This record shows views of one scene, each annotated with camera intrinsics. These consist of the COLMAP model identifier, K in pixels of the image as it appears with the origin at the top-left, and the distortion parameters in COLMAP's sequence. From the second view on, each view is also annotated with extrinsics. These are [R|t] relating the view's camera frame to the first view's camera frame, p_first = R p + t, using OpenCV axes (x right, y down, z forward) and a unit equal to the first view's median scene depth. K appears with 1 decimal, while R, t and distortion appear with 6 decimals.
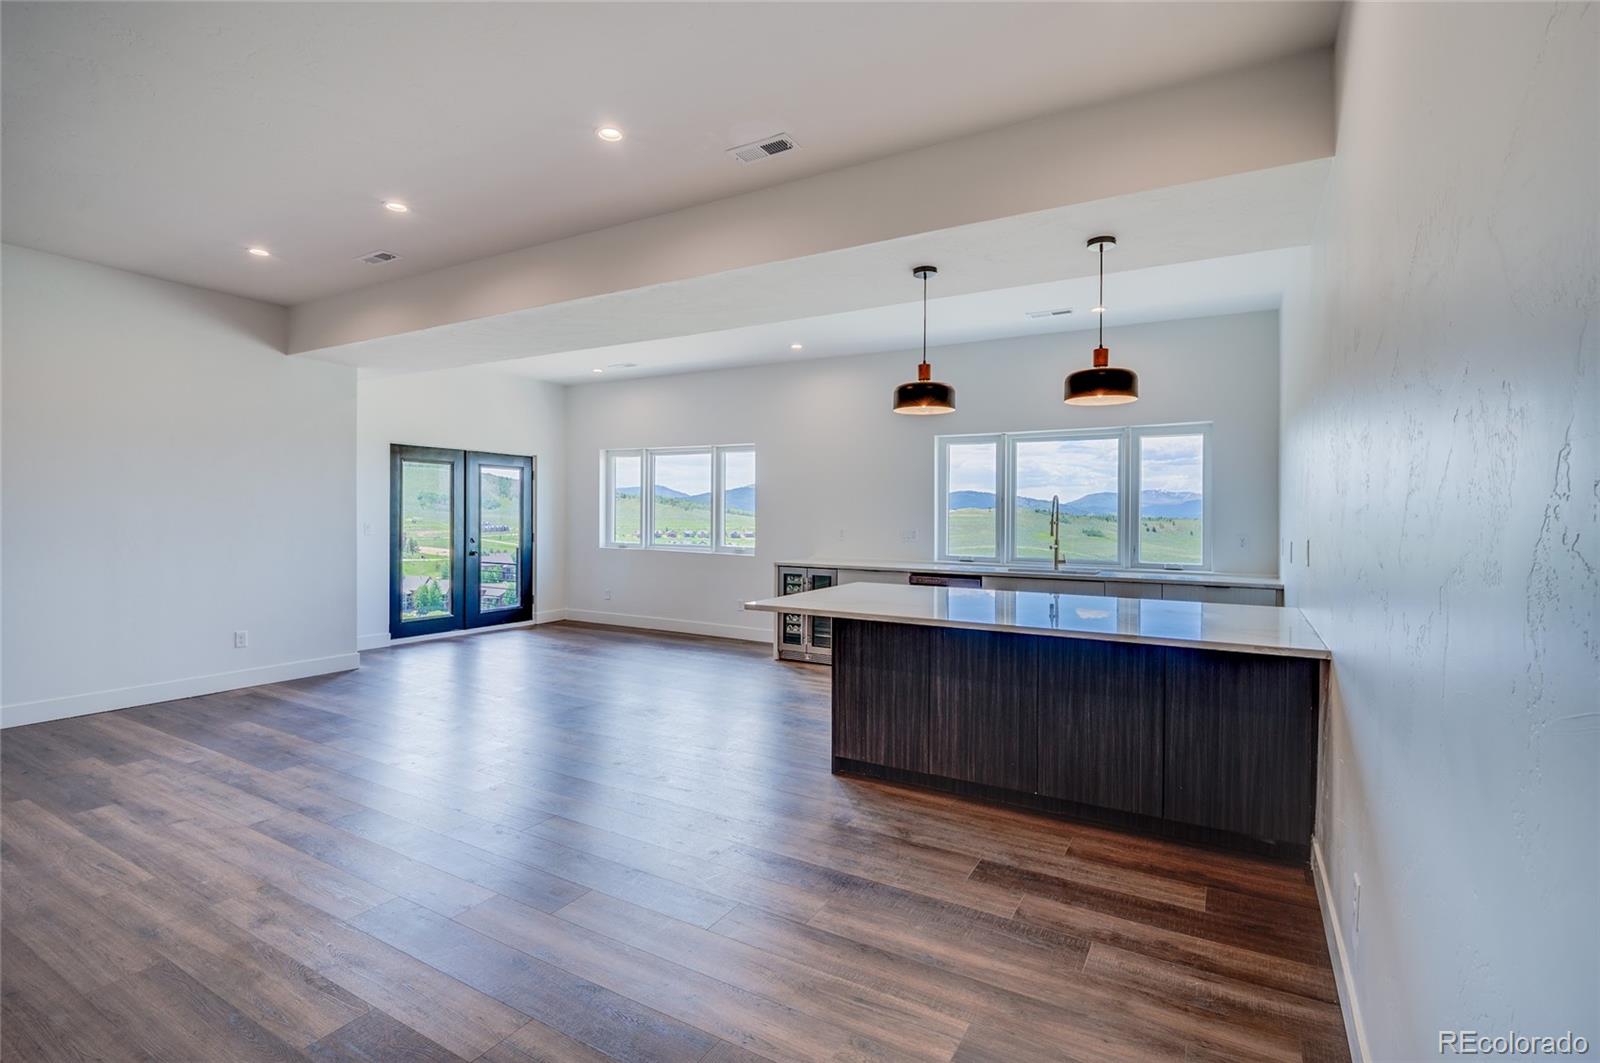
lens RADIAL K [[750.4, 0, 803.2], [0, 750.4, 494.0], [0, 0, 1]] dist [0.019313, 0.000032]
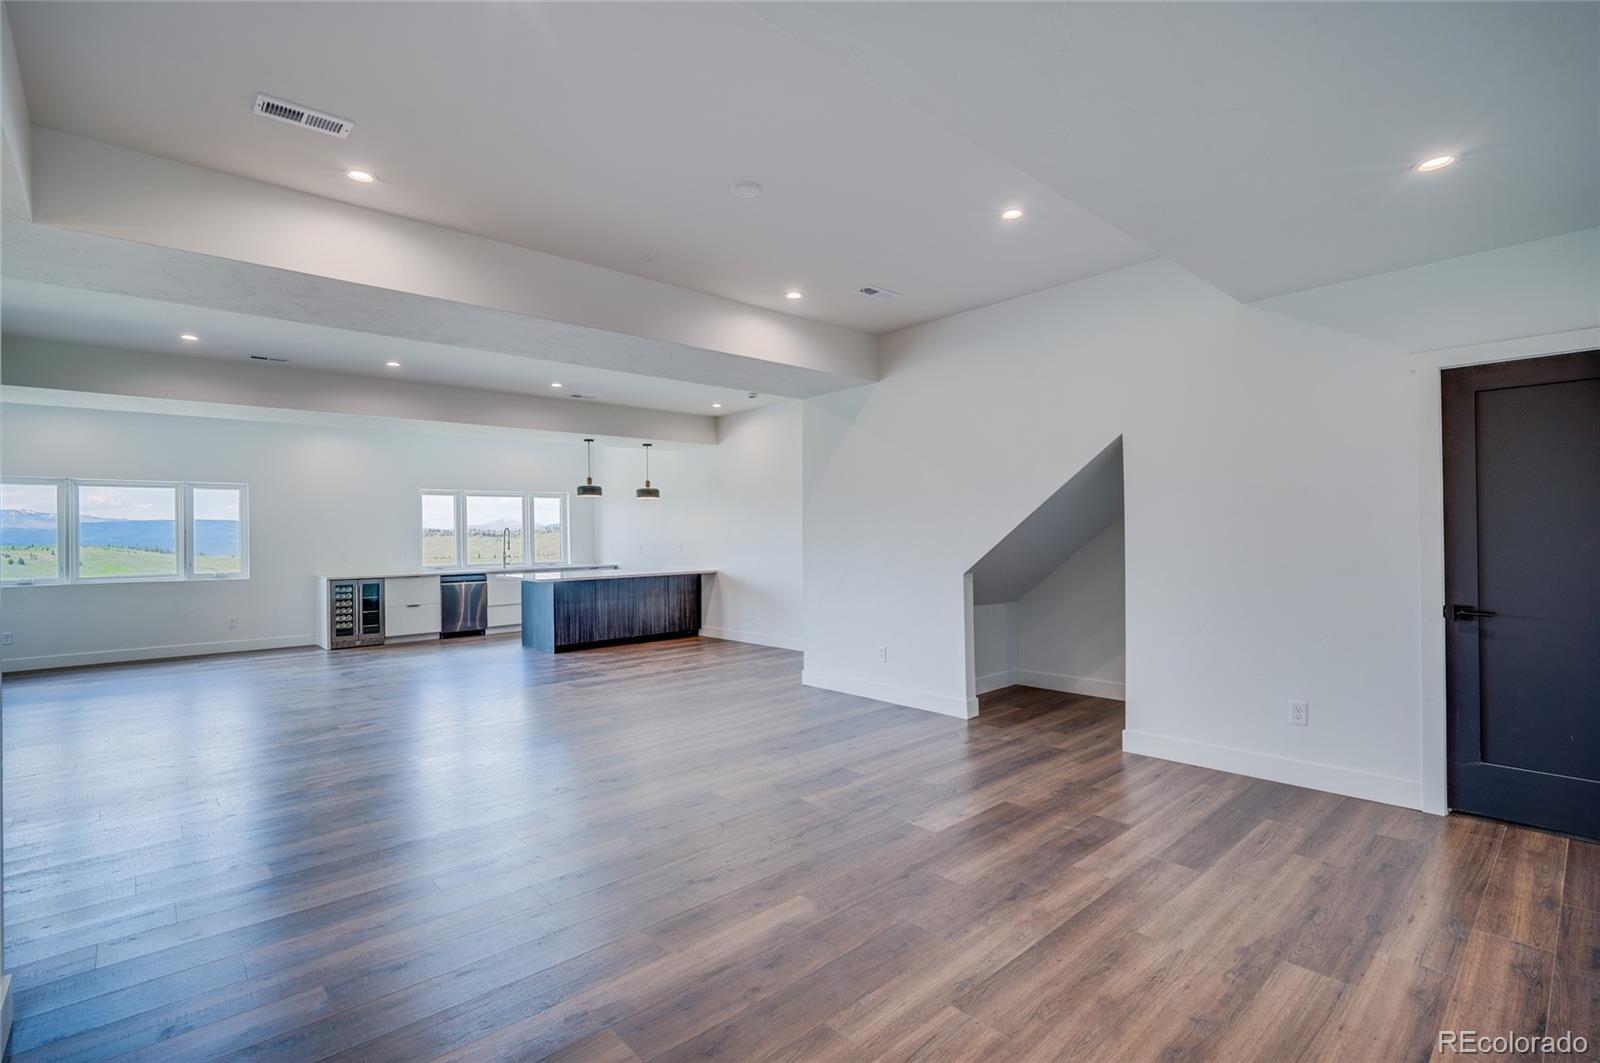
lens RADIAL K [[743.7, 0, 800.0], [0, 743.7, 531.5], [0, 0, 1]] dist [-0.000338, -0.000083]
pose [[0.299243, -0.008791, 0.954136, -1.077212], [-0.008736, 0.999890, 0.011953, -0.016409], [-0.954137, -0.011912, 0.299134, -0.209972]]
